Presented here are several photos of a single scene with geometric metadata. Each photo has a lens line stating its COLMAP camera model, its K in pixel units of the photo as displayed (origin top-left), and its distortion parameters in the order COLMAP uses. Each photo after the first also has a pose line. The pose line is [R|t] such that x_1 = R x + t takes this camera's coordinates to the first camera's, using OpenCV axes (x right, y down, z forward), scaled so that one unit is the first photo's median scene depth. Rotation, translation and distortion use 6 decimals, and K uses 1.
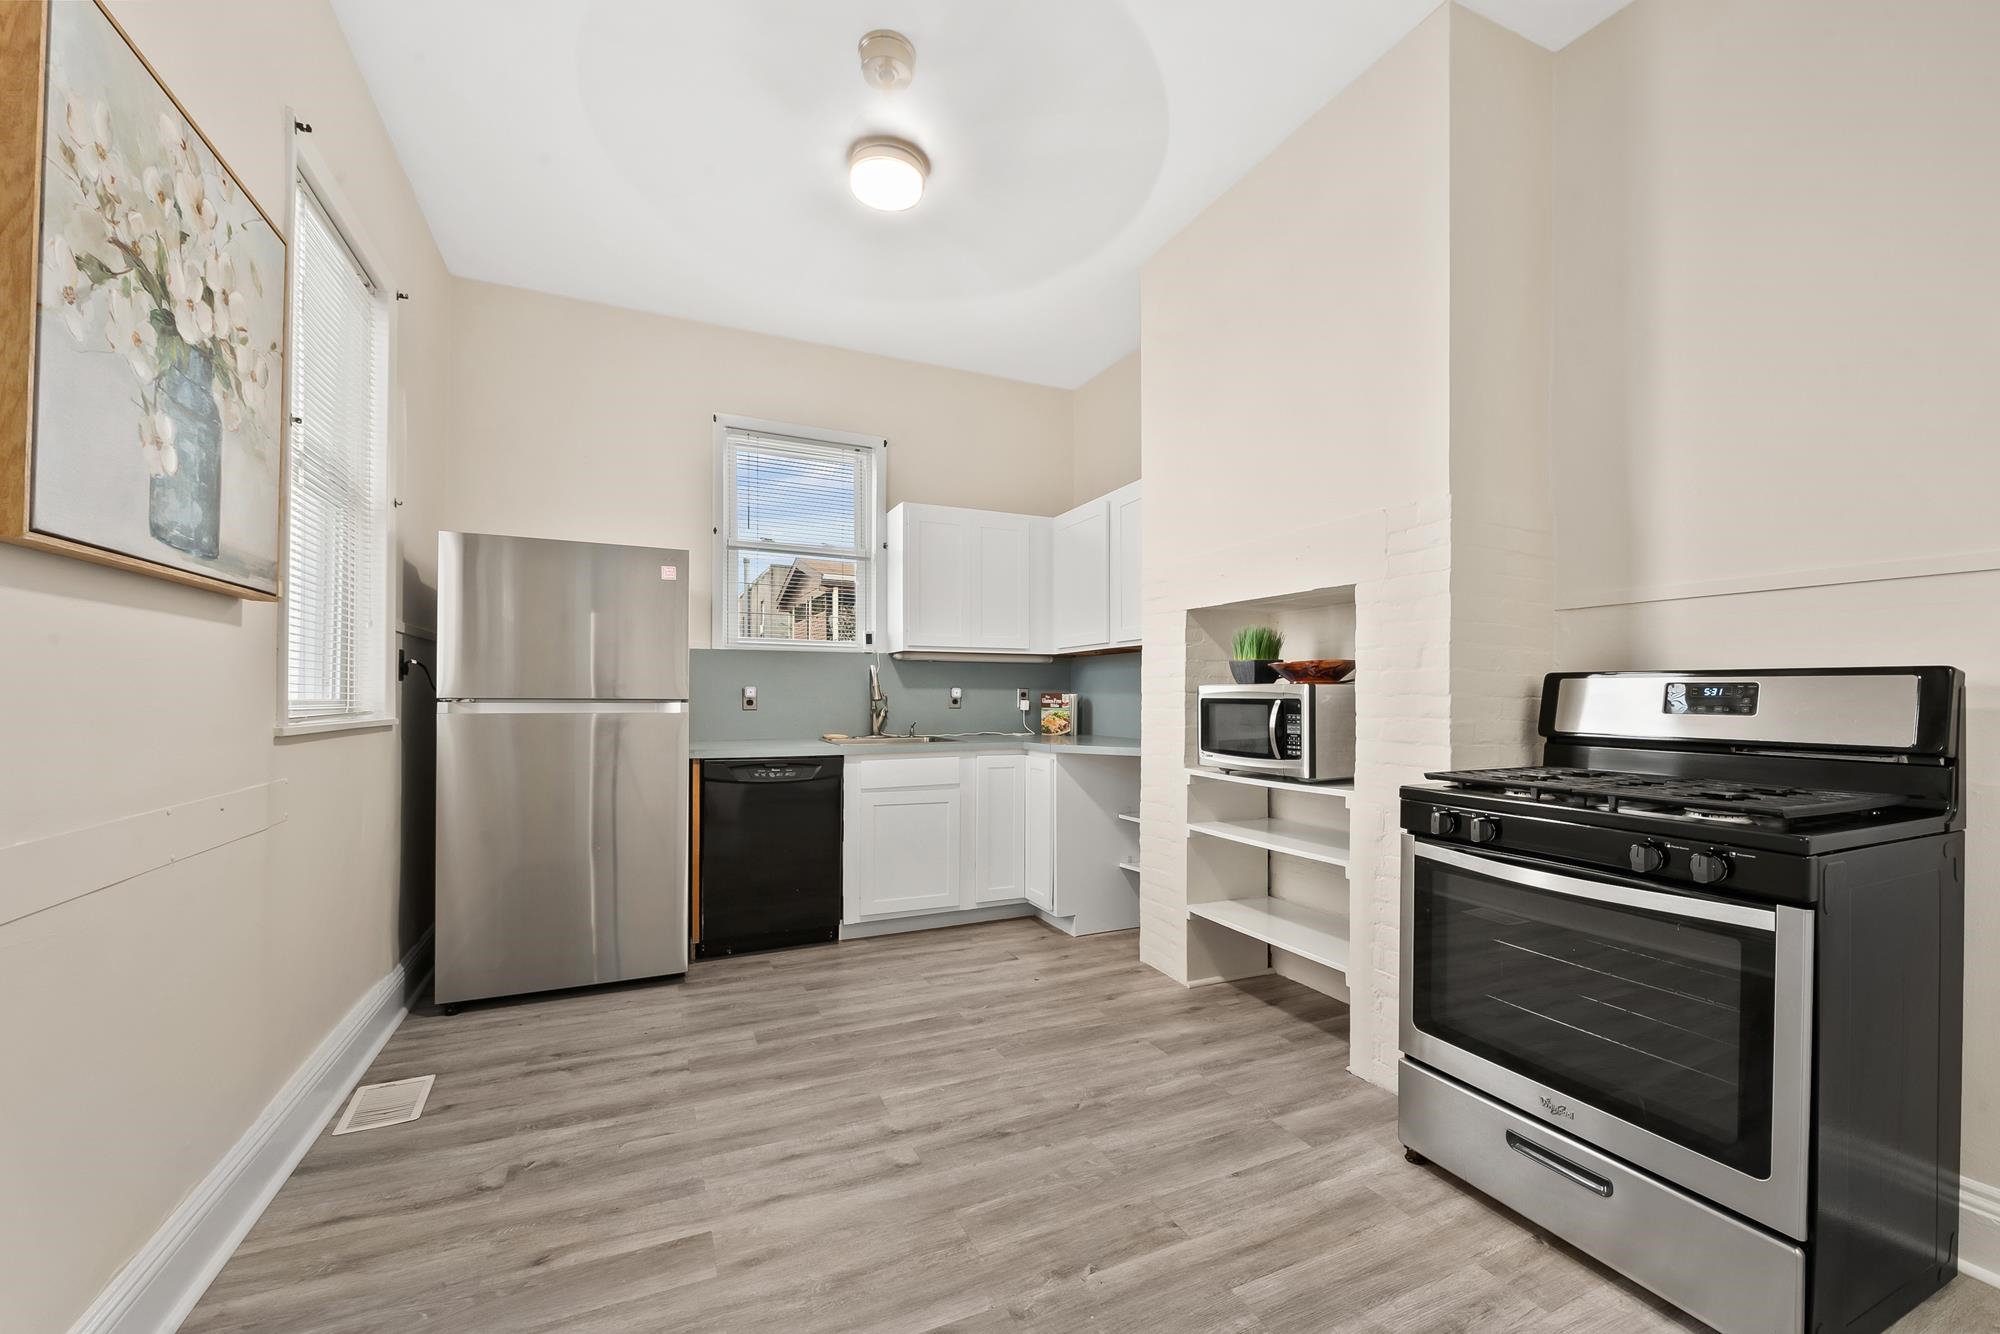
lens RADIAL K [[799.2, 0, 1001.6], [0, 799.2, 684.3], [0, 0, 1]] dist [-0.008985, -0.000786]
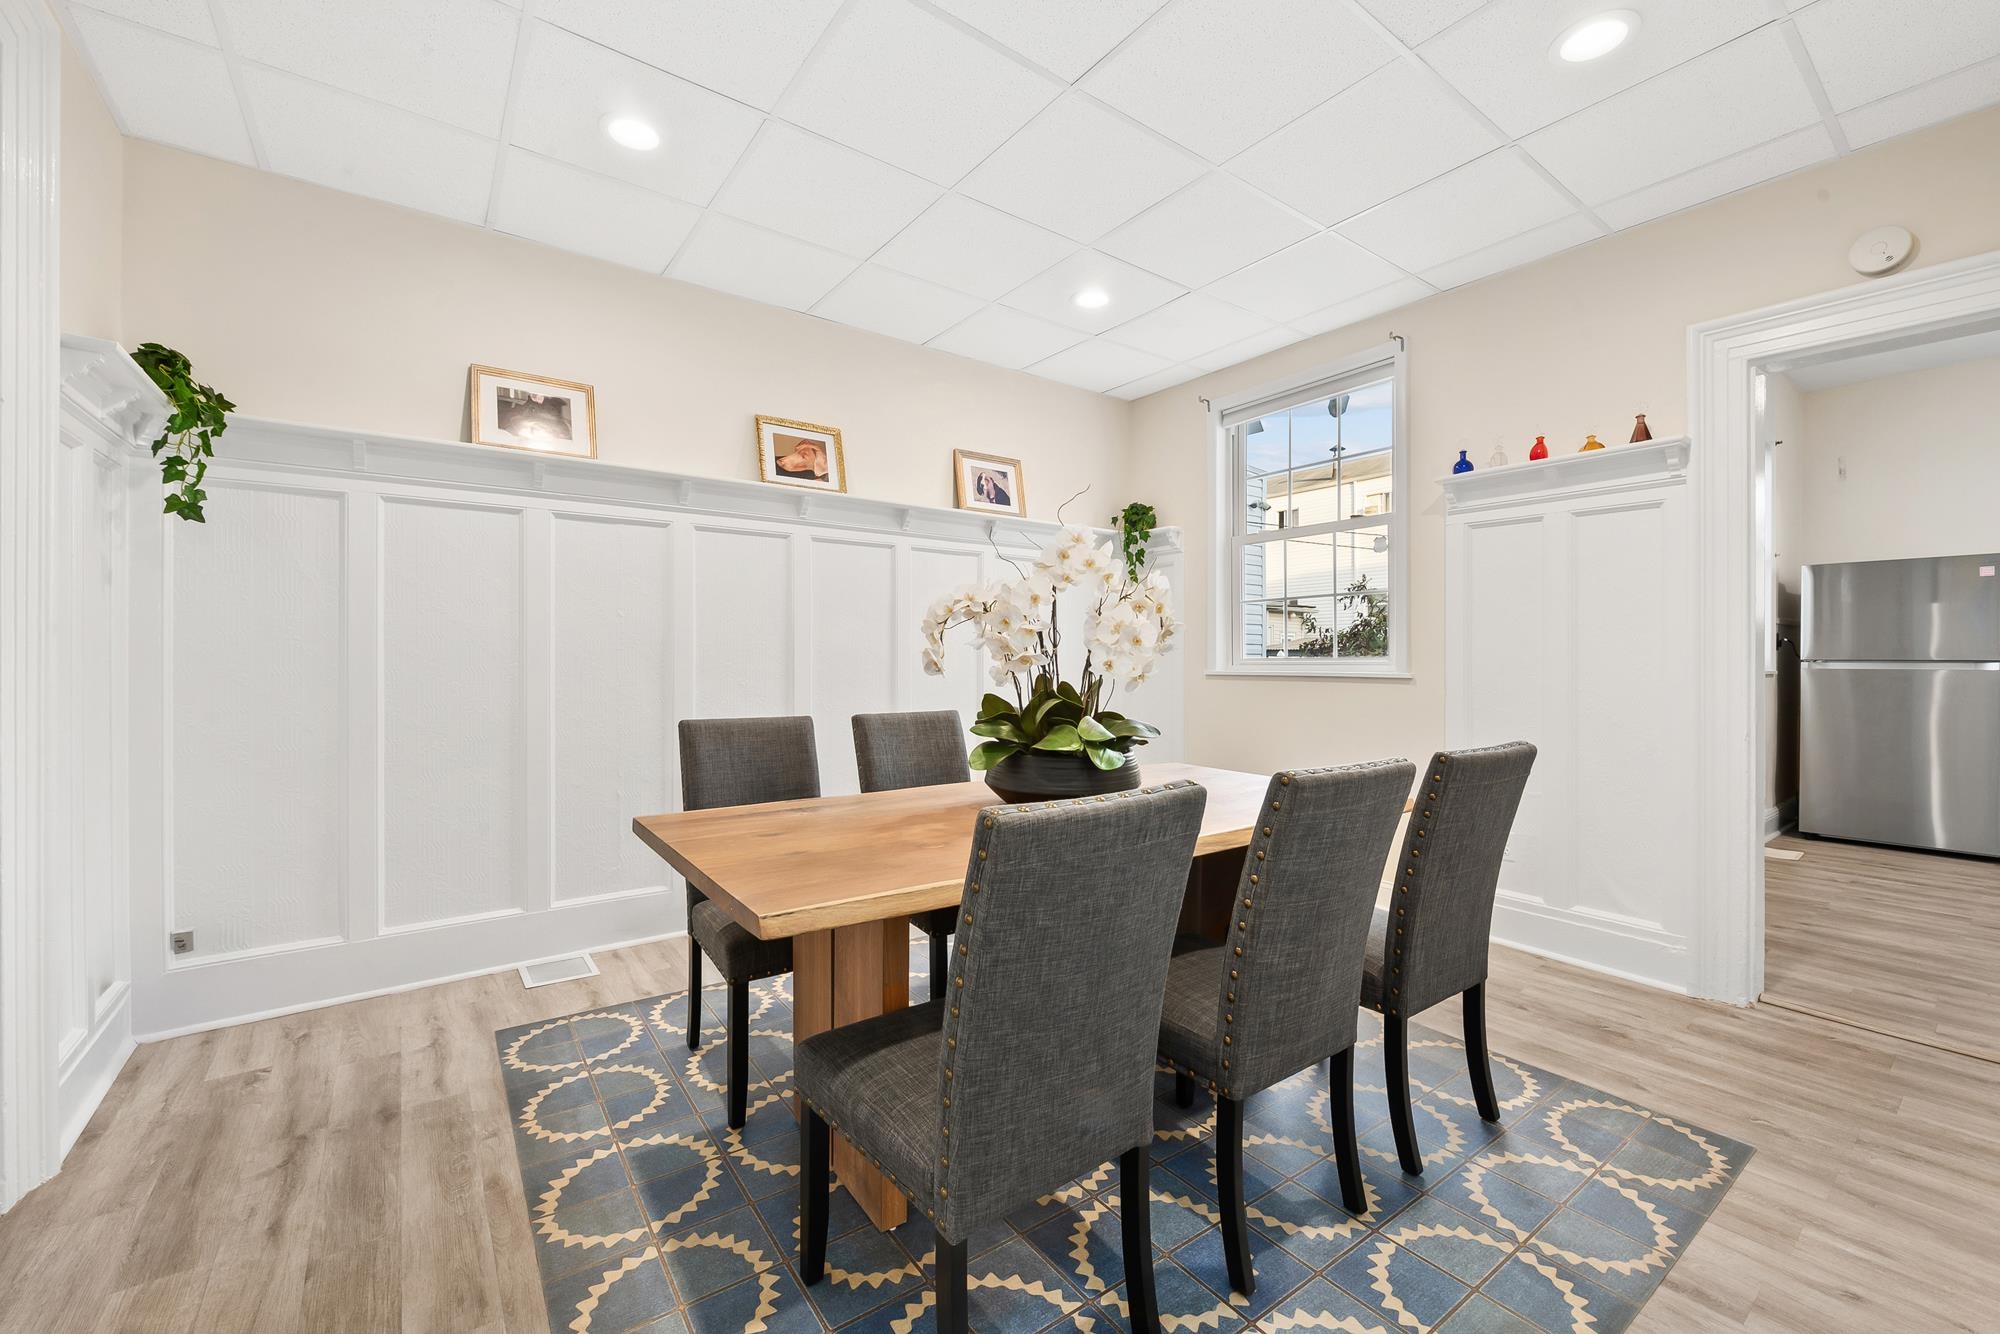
lens RADIAL K [[805.5, 0, 1006.8], [0, 805.5, 665.6], [0, 0, 1]] dist [-0.009429, -0.000253]
pose [[0.208718, 0.003123, -0.977971, 0.569762], [0.014990, 0.999867, 0.006392, -0.006398], [0.977861, -0.015994, 0.208643, -0.948072]]
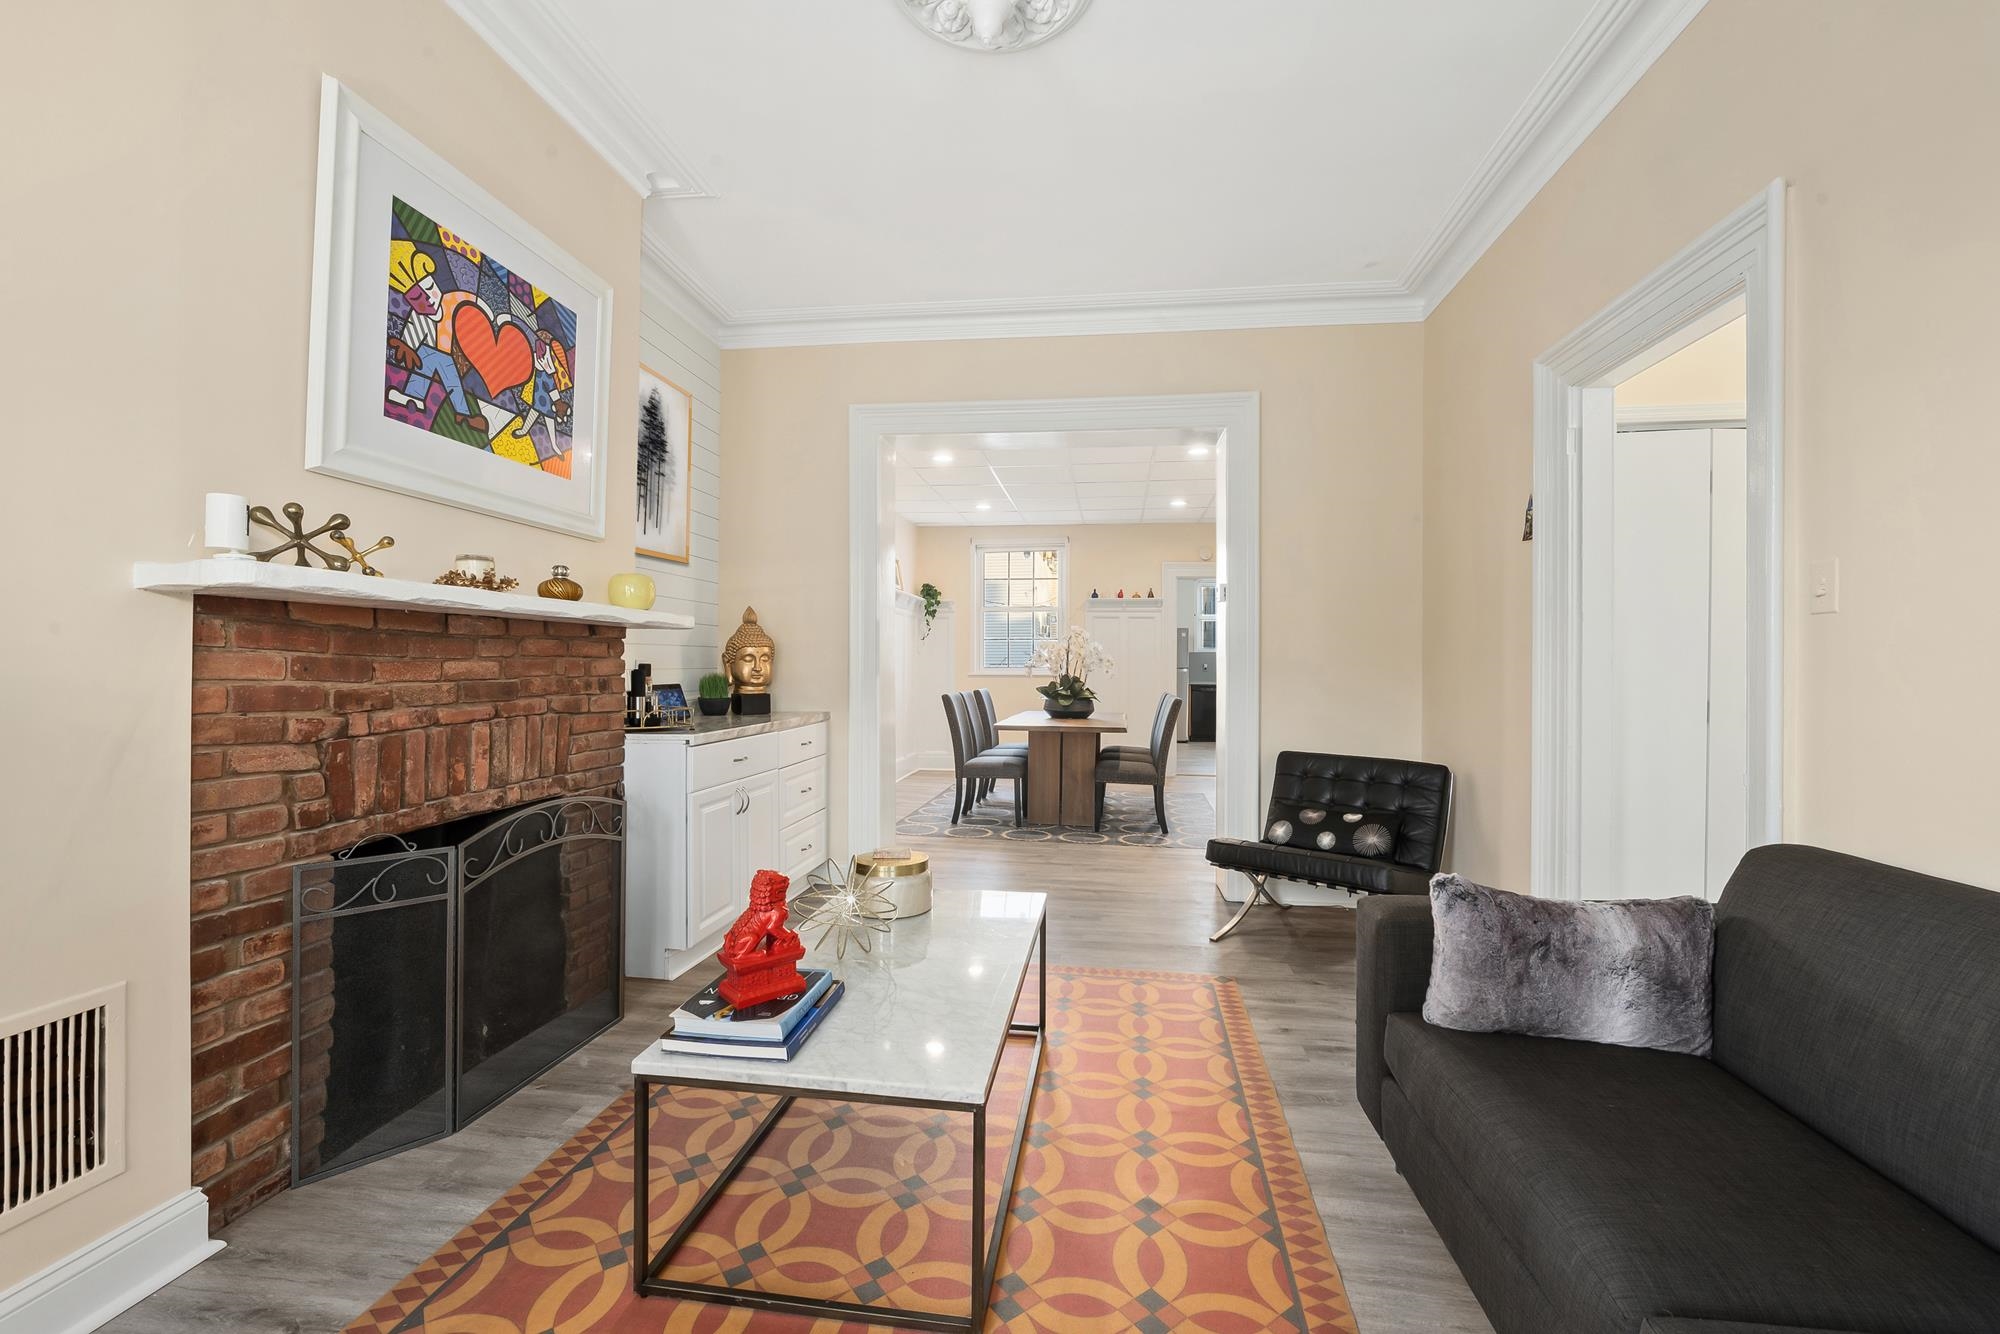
lens RADIAL K [[805.5, 0, 1006.8], [0, 805.5, 665.6], [0, 0, 1]] dist [-0.009429, -0.000253]
pose [[0.845164, 0.003688, -0.534495, 0.879225], [0.003581, 0.999915, 0.012561, -0.043192], [0.534496, -0.012530, 0.845078, -2.566700]]
